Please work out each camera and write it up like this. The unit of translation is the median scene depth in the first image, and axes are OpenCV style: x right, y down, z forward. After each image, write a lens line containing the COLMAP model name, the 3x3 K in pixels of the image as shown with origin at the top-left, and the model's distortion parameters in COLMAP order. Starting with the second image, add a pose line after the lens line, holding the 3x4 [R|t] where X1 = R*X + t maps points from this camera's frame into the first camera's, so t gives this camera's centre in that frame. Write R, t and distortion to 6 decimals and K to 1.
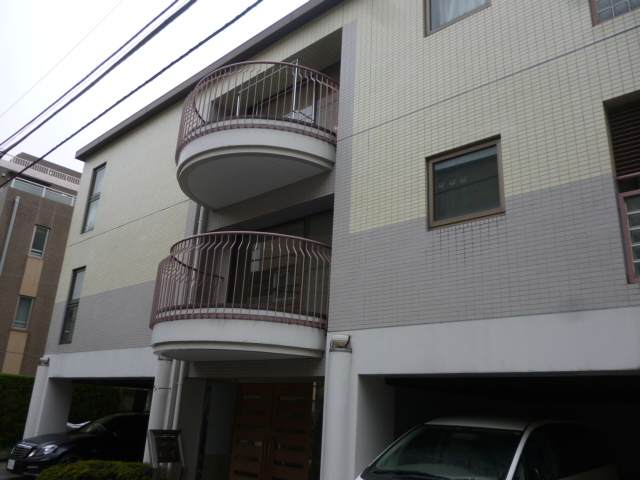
lens RADIAL K [[532.3, 0, 320.0], [0, 532.3, 240.0], [0, 0, 1]] dist [-0.007055, -0.006859]
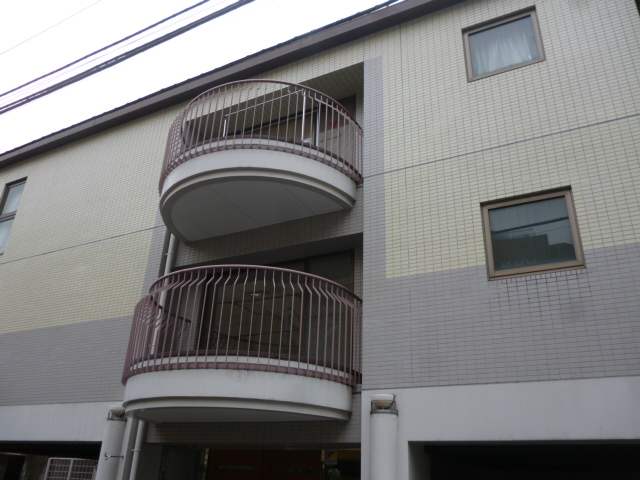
lens RADIAL K [[523.7, 0, 320.7], [0, 523.7, 251.0], [0, 0, 1]] dist [-0.017211, -0.007251]
pose [[0.964226, 0.092985, 0.248237, -0.256330], [-0.069316, 0.992319, -0.102460, 0.037751], [-0.255858, 0.081587, 0.963265, 0.169399]]
